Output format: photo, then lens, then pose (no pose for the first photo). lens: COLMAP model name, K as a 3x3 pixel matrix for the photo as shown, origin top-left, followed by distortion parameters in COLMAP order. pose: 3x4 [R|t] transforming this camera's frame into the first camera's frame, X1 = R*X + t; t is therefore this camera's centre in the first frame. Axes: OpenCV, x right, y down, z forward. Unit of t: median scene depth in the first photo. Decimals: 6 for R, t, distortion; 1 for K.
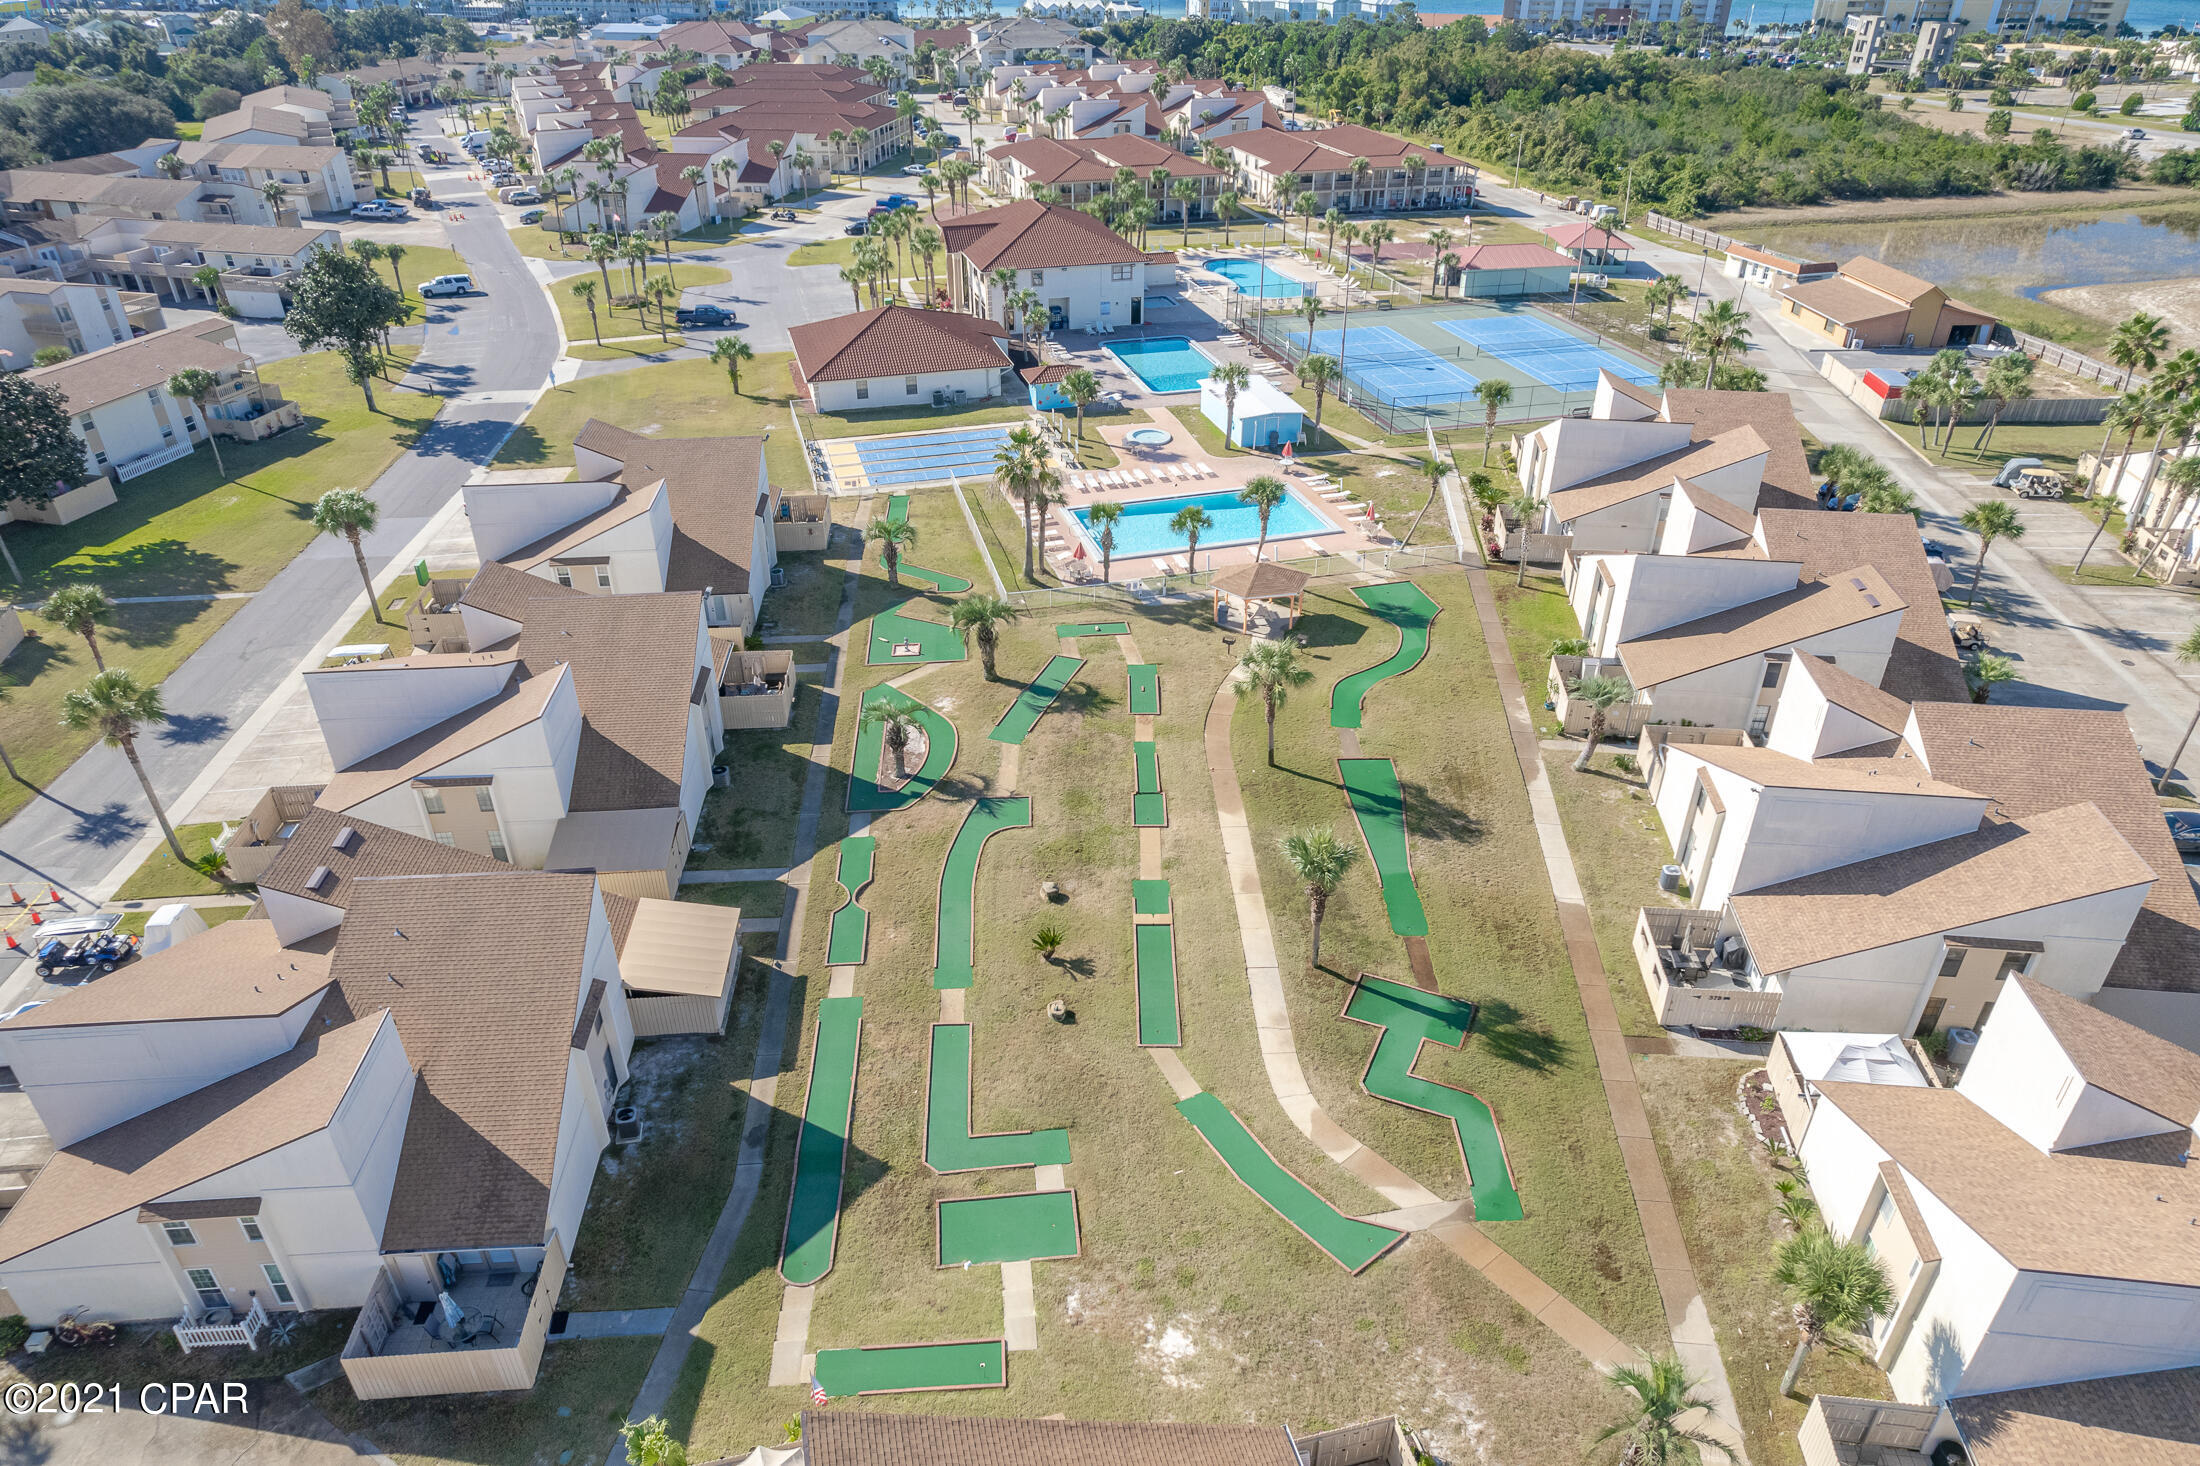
lens RADIAL K [[1418.6, 0, 1100.0], [0, 1418.6, 733.0], [0, 0, 1]] dist [-0.082143, 0.072854]
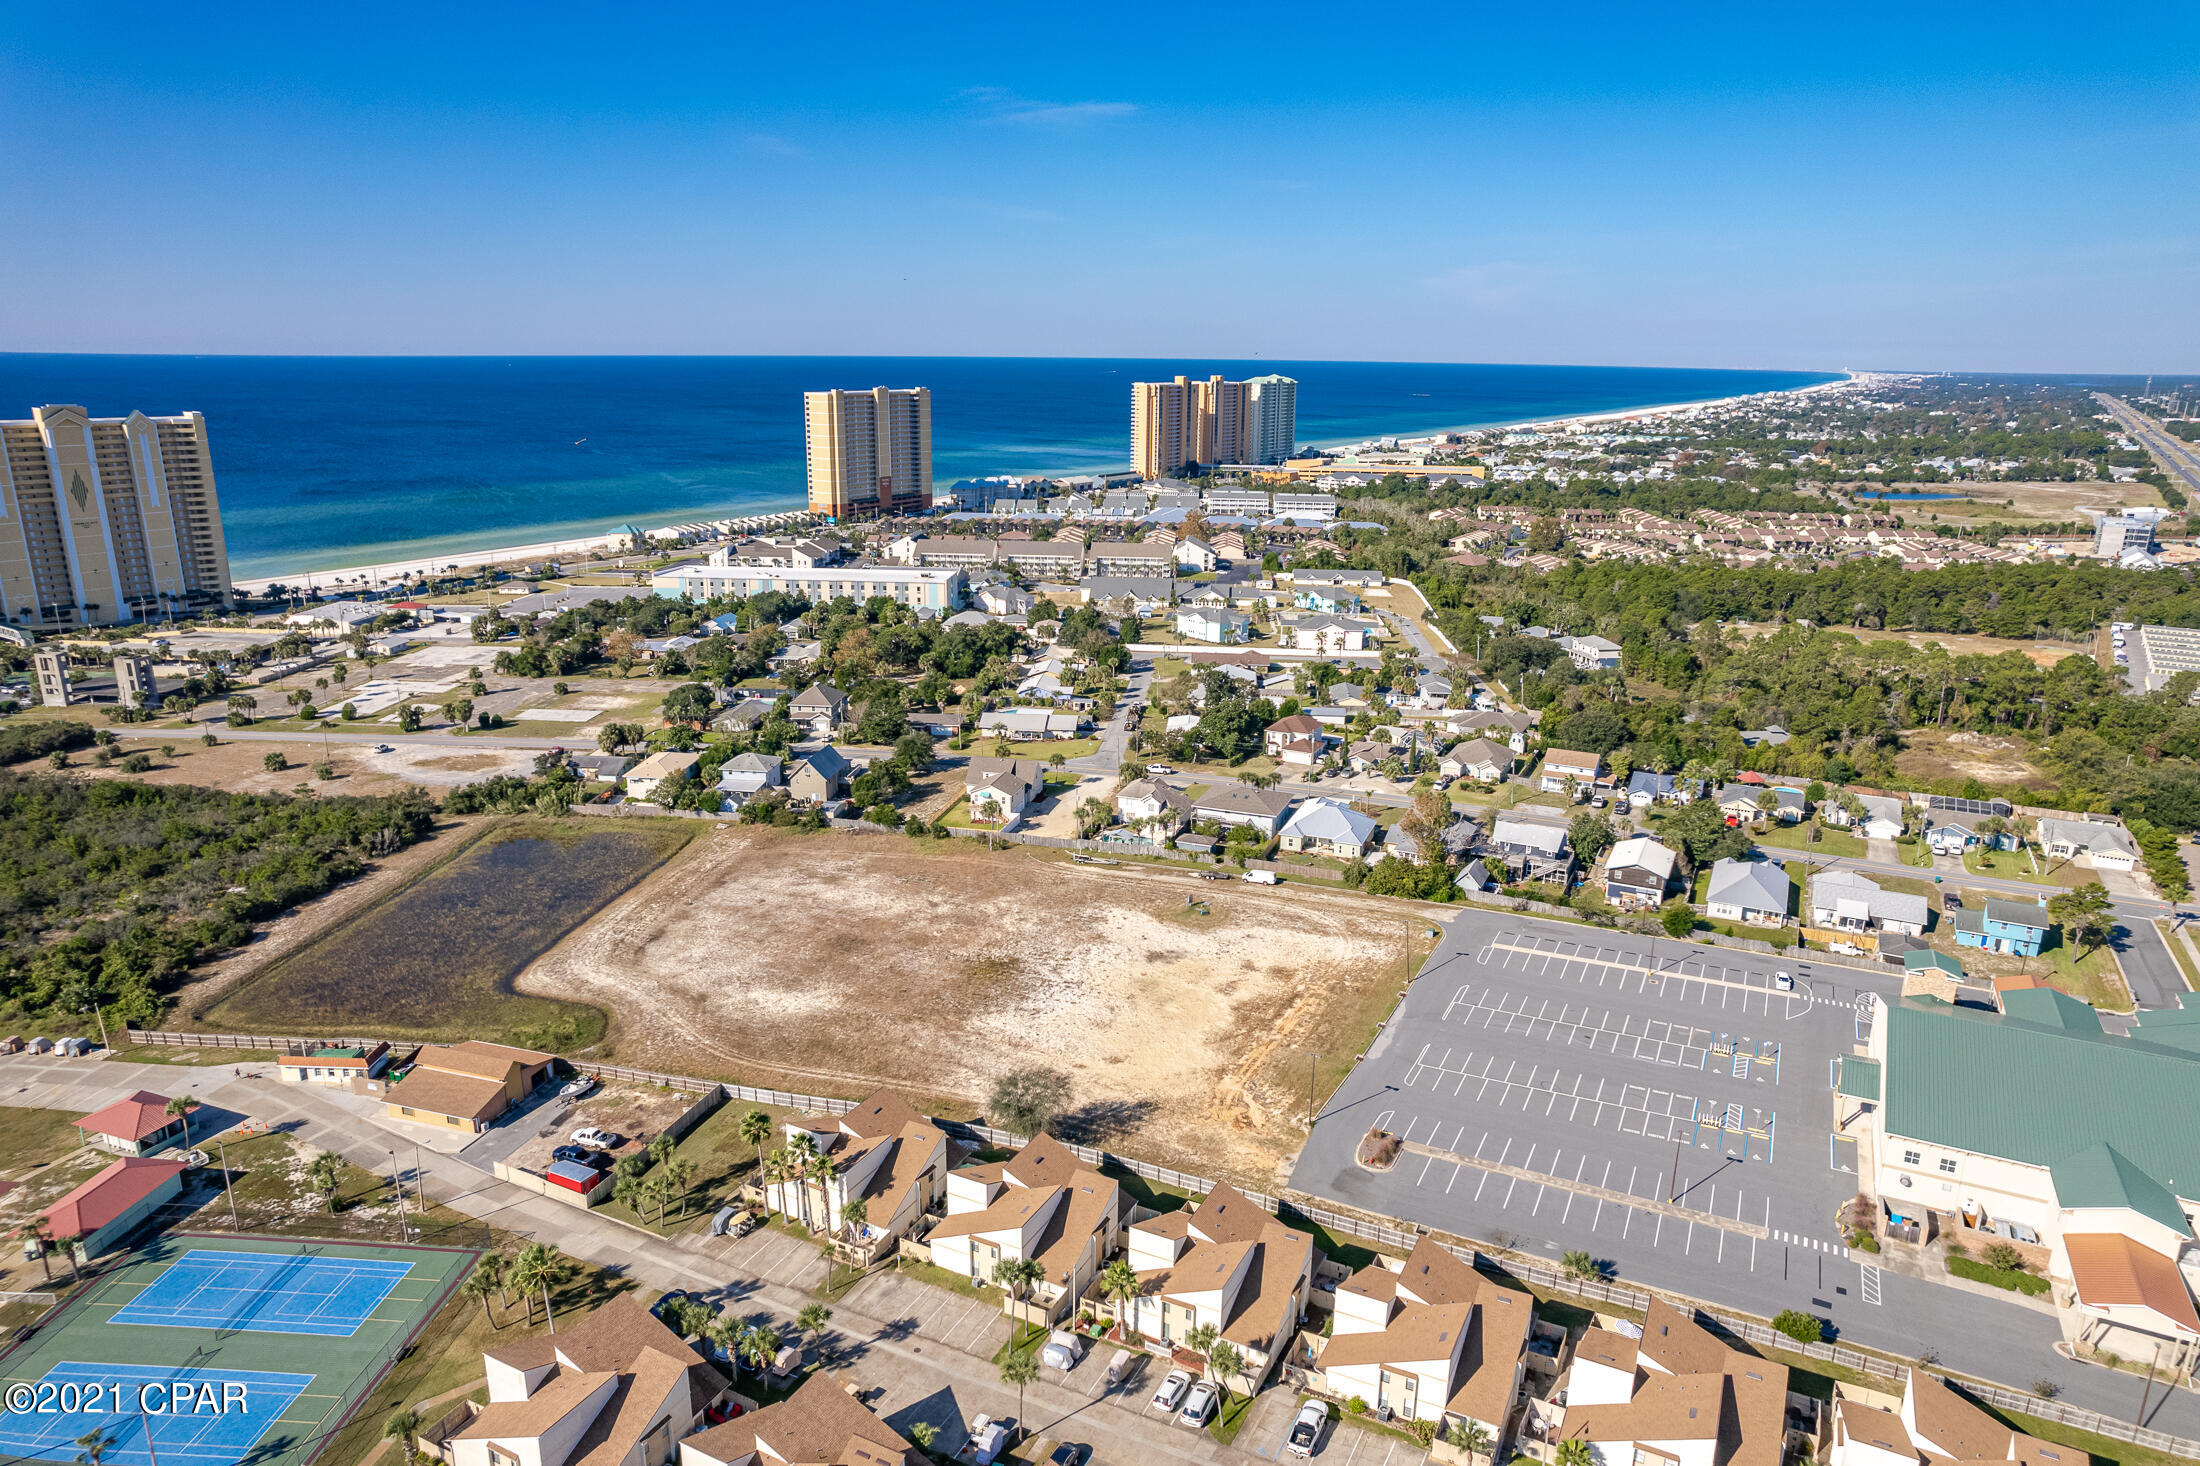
lens RADIAL K [[1406.4, 0, 1110.4], [0, 1406.4, 759.2], [0, 0, 1]] dist [-0.076646, 0.069216]
pose [[0.346499, -0.259830, 0.901347, -0.188040], [0.472794, 0.878274, 0.071425, -0.260846], [-0.810188, 0.401402, 0.427167, -0.067574]]
